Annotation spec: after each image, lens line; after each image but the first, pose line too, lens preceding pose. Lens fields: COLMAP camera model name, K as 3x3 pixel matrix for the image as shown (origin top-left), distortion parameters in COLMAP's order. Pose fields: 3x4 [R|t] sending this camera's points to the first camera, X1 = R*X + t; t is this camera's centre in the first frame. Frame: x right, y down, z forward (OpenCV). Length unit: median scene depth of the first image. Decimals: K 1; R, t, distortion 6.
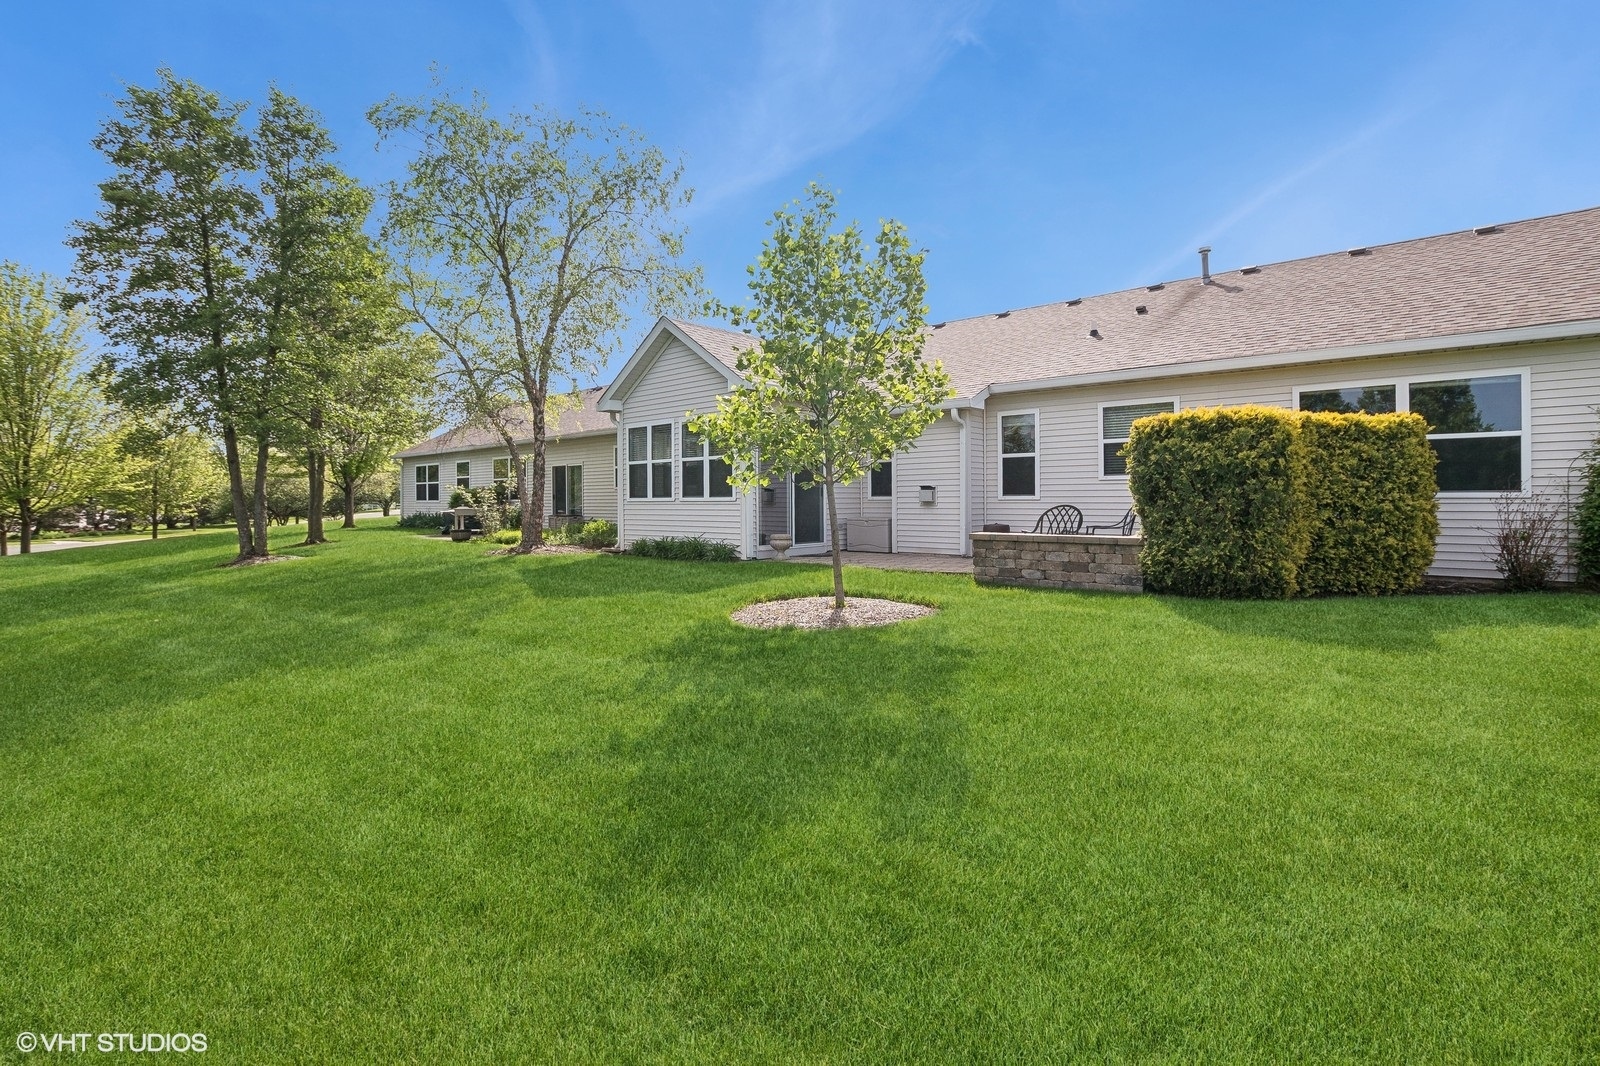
lens RADIAL K [[713.8, 0, 815.6], [0, 713.8, 522.9], [0, 0, 1]] dist [-0.021778, 0.000271]
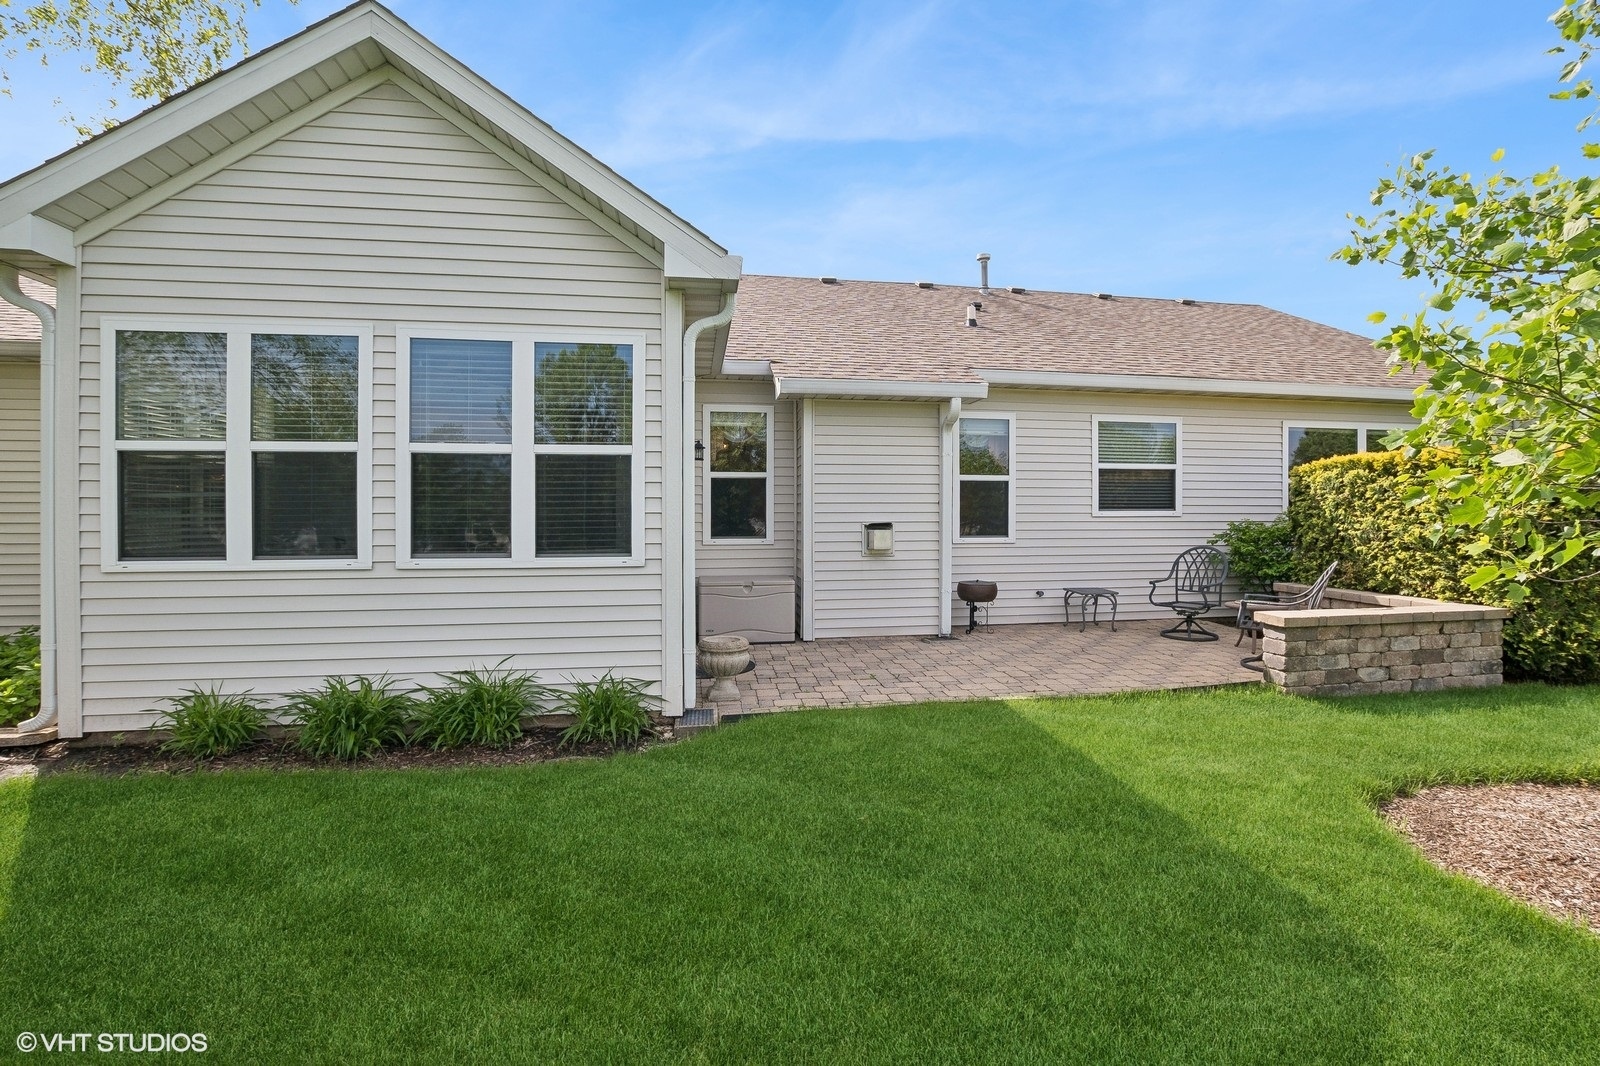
lens RADIAL K [[737.8, 0, 816.9], [0, 737.8, 511.7], [0, 0, 1]] dist [-0.026512, -0.000076]
pose [[0.638740, 0.006844, 0.769392, -0.357437], [0.022898, 0.999348, -0.027899, -0.046547], [-0.769081, 0.035438, 0.638168, 0.670977]]
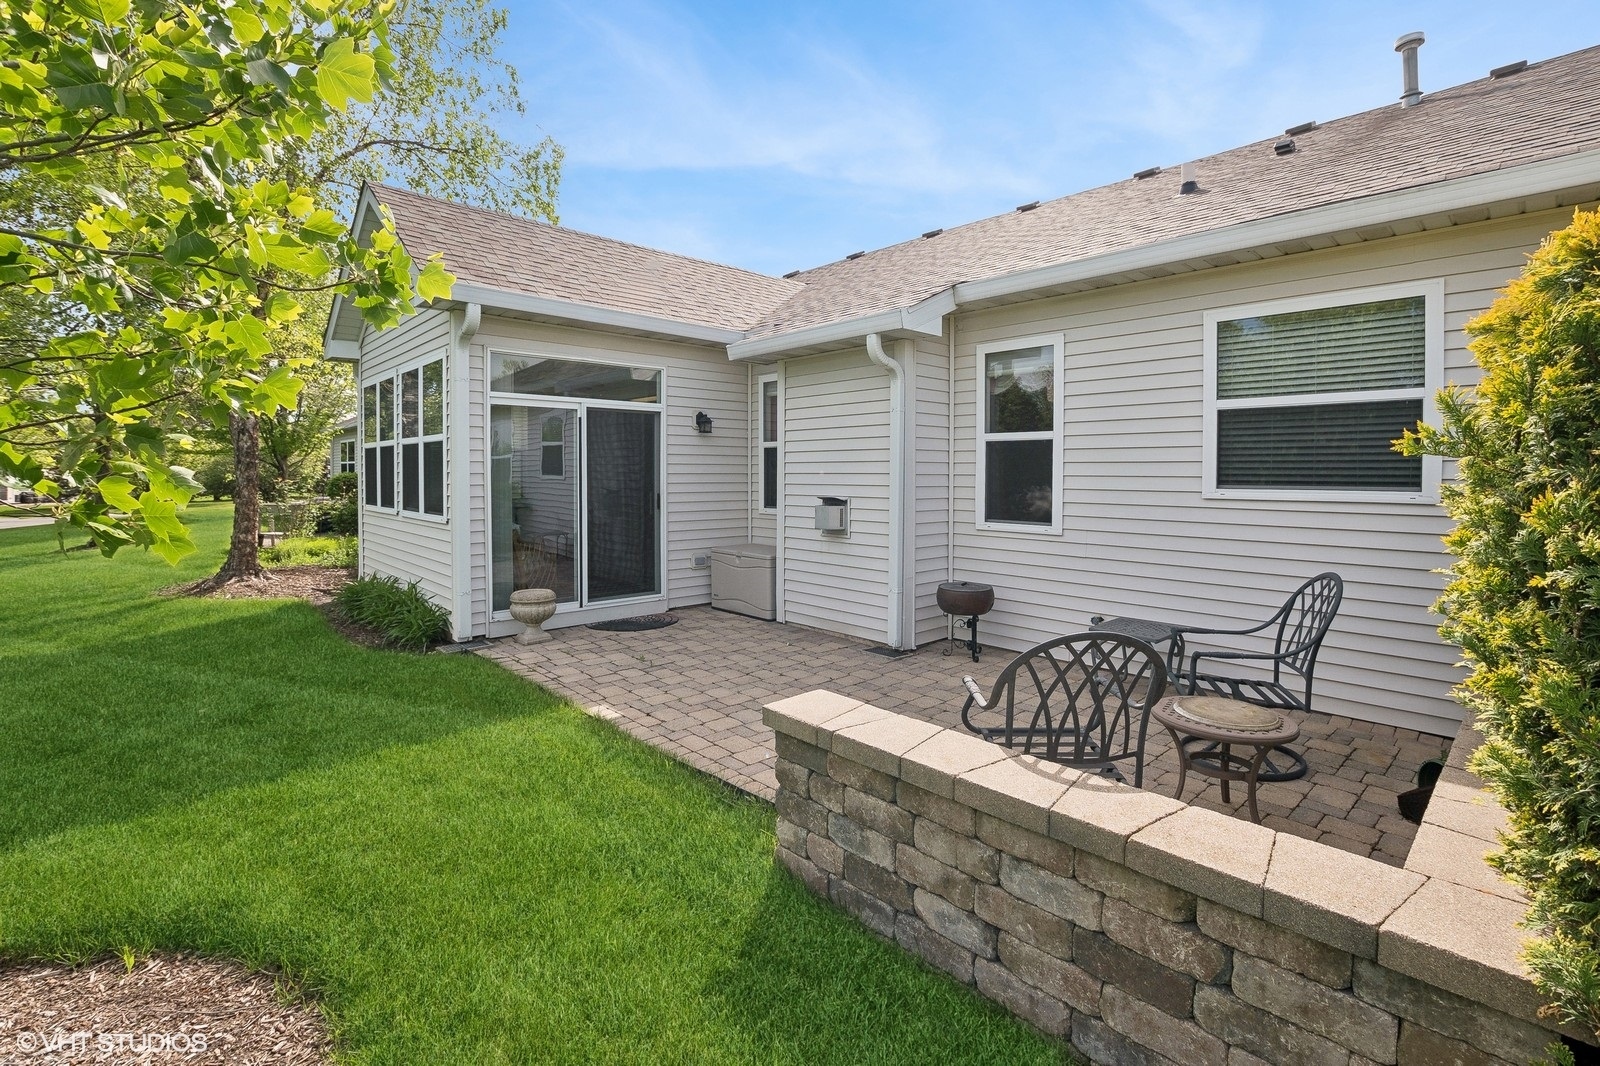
lens RADIAL K [[721.3, 0, 795.9], [0, 721.3, 485.2], [0, 0, 1]] dist [-0.021426, 0.000345]
pose [[0.993865, 0.014922, -0.109589, 0.191937], [-0.016926, 0.999706, -0.017378, -0.052456], [0.109297, 0.019127, 0.993825, 0.517794]]
